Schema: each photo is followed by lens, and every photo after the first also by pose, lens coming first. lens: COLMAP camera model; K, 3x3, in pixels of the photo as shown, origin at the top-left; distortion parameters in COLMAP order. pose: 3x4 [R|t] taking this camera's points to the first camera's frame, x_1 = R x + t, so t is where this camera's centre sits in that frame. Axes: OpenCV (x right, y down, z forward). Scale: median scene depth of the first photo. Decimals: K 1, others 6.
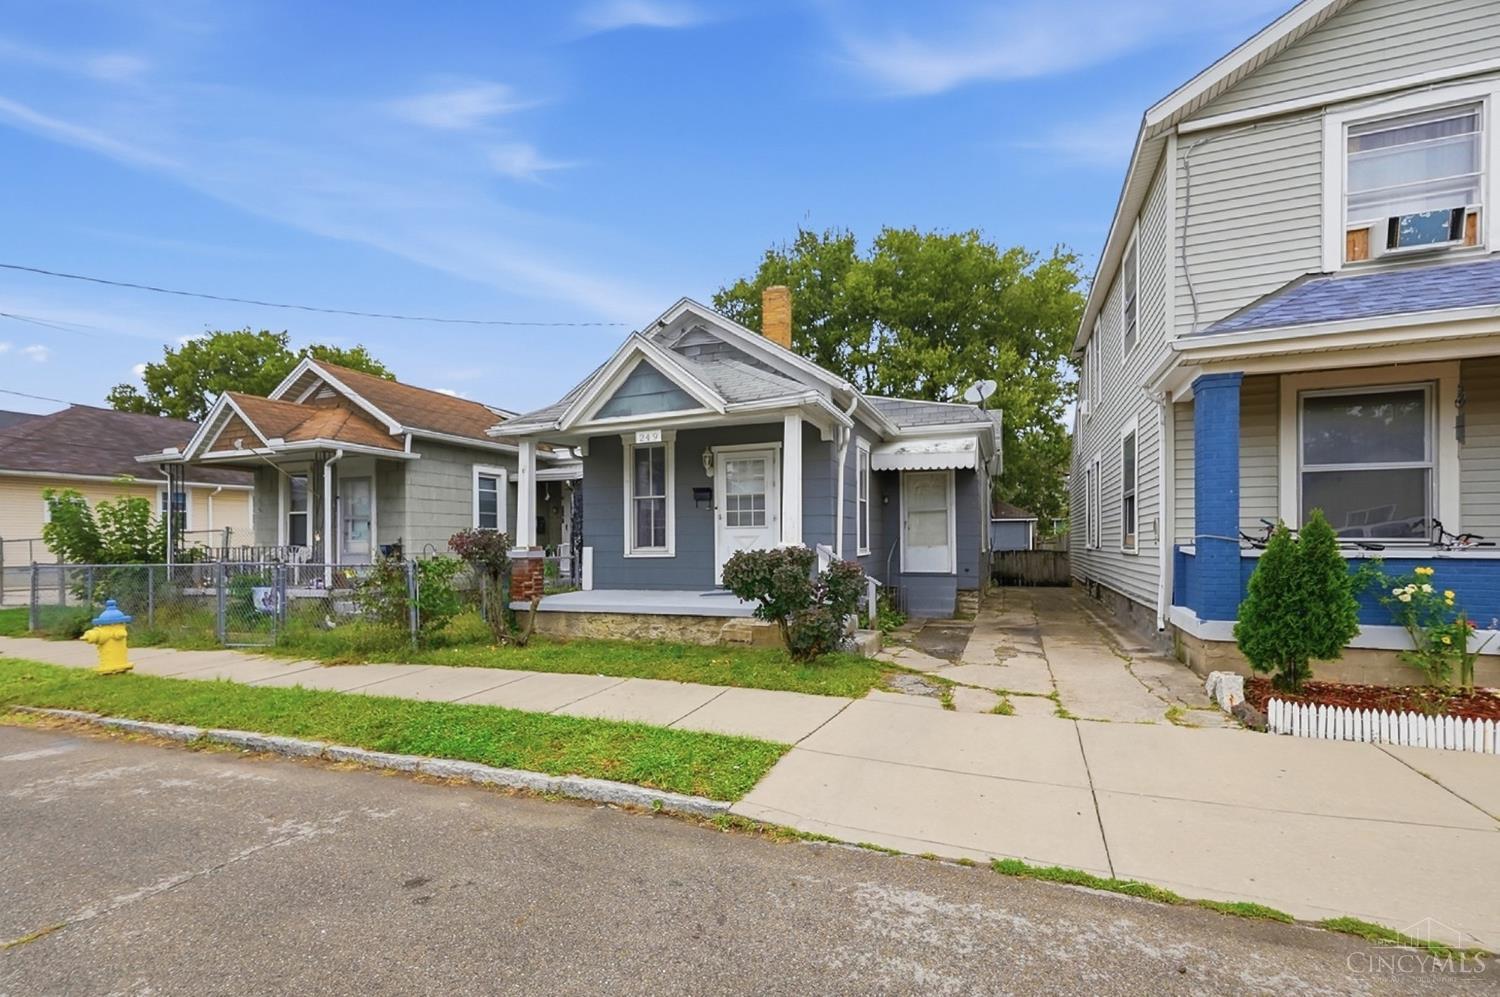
lens RADIAL K [[661.2, 0, 750.6], [0, 661.2, 541.8], [0, 0, 1]] dist [0.019123, -0.000662]
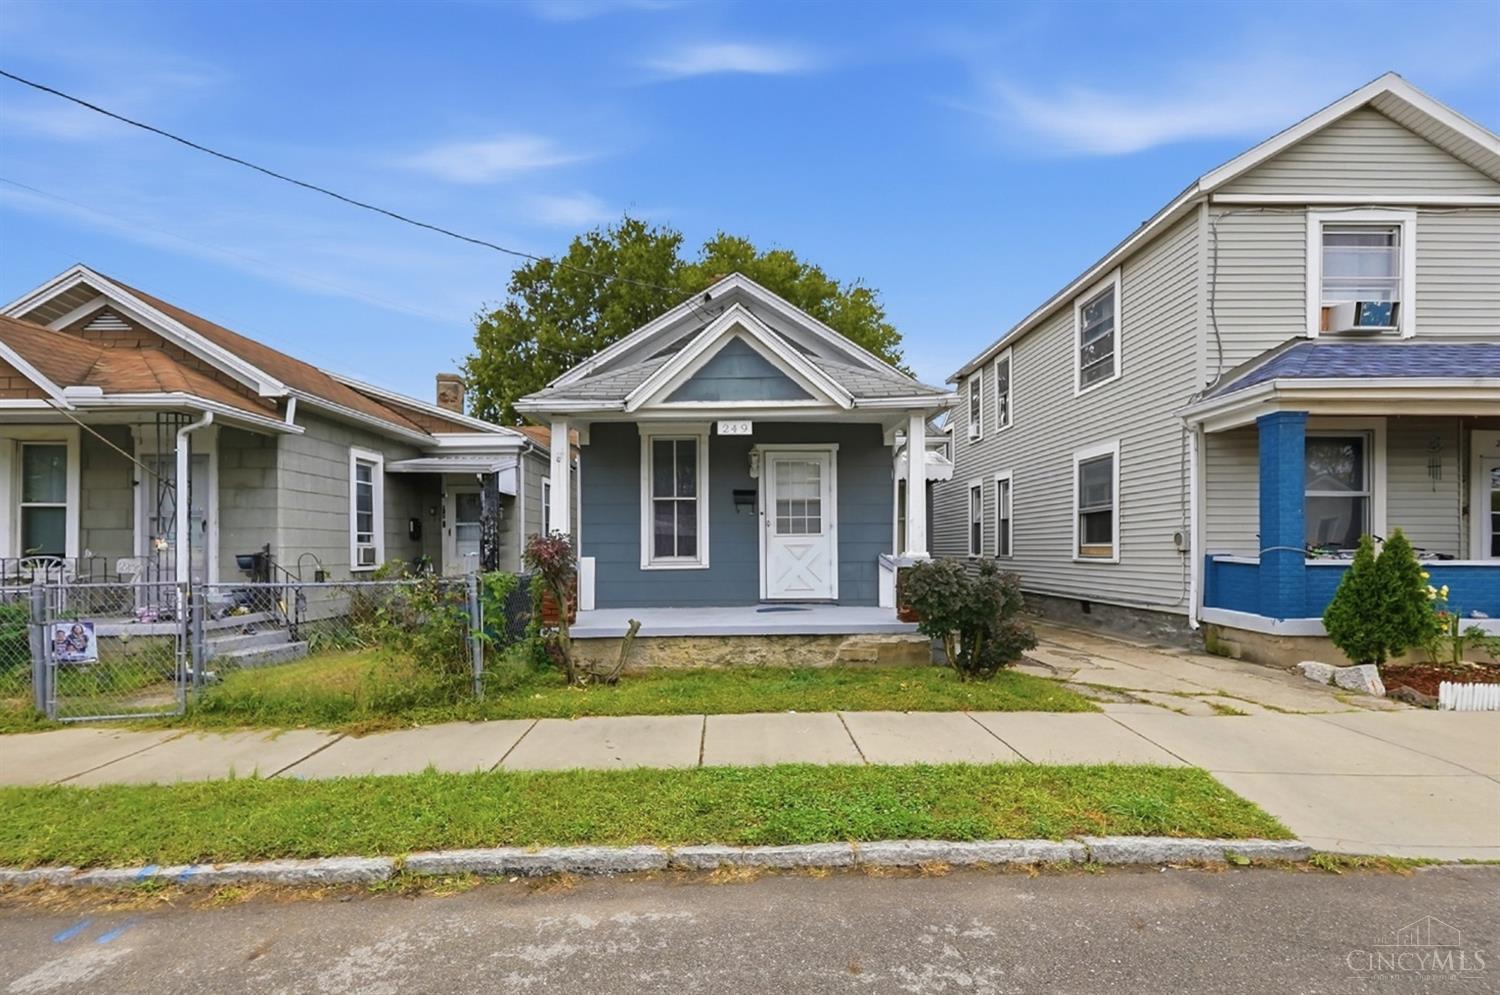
lens RADIAL K [[675.6, 0, 751.5], [0, 675.6, 548.8], [0, 0, 1]] dist [0.018564, 0.000032]
pose [[0.918548, 0.003808, 0.395290, -0.521284], [-0.002540, 0.999990, -0.003731, 0.000379], [-0.395301, 0.002423, 0.918549, 0.206810]]
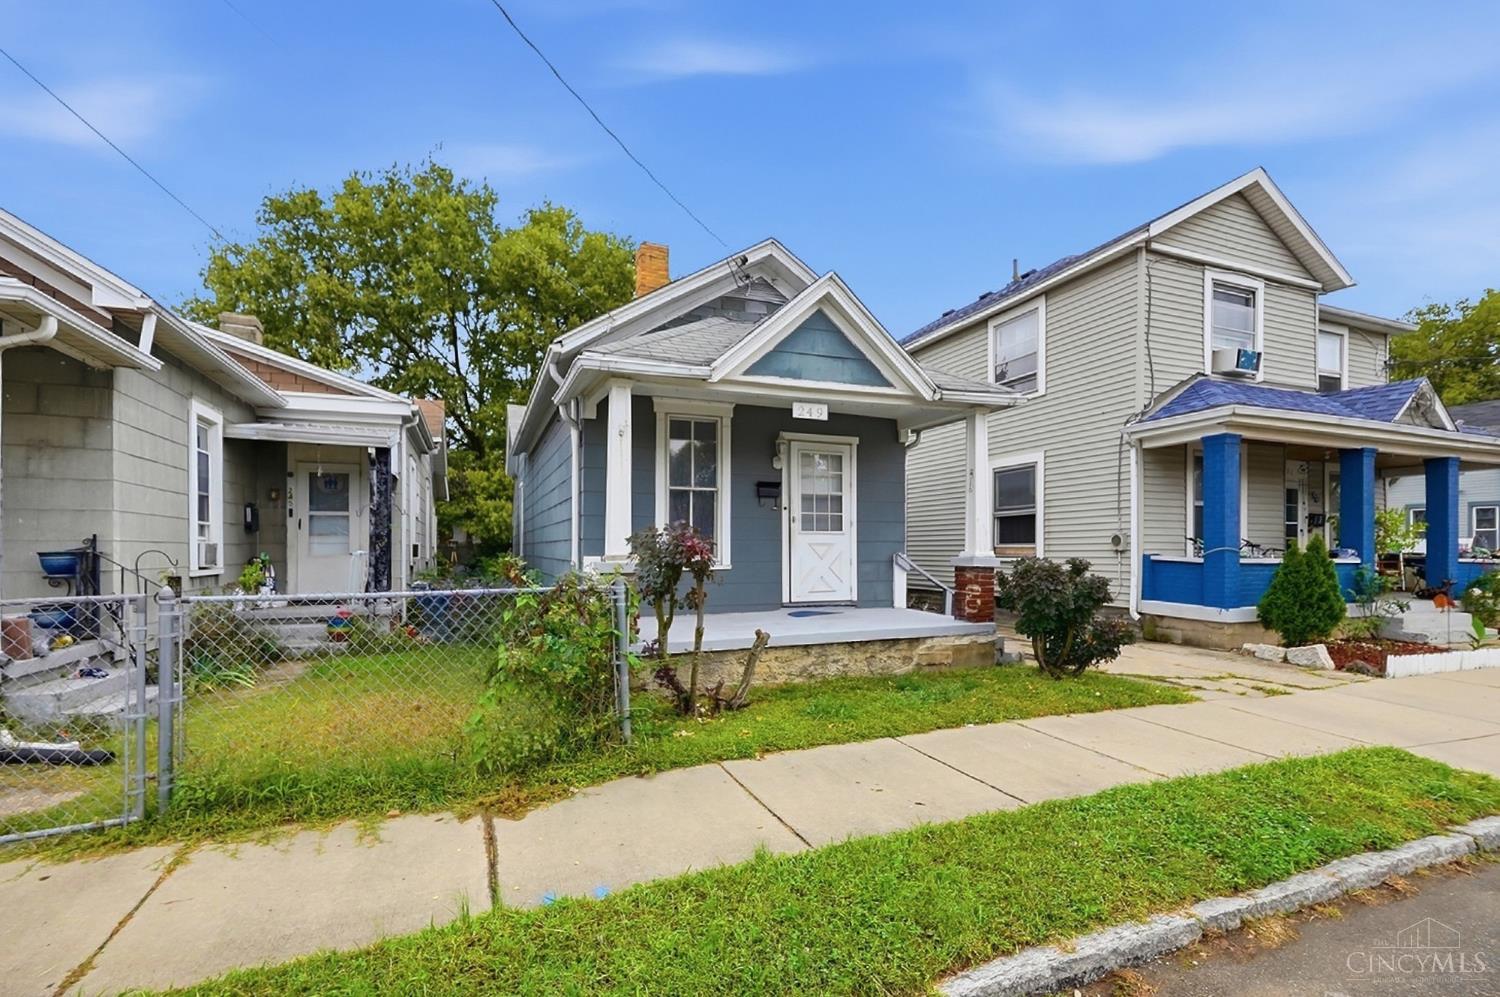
lens RADIAL K [[675.6, 0, 751.5], [0, 675.6, 549.8], [0, 0, 1]] dist [0.018564, 0.000032]
pose [[0.717192, 0.007539, 0.696835, -0.810076], [-0.005291, 0.999972, -0.005373, 0.005768], [-0.696856, 0.000166, 0.717211, 0.531448]]
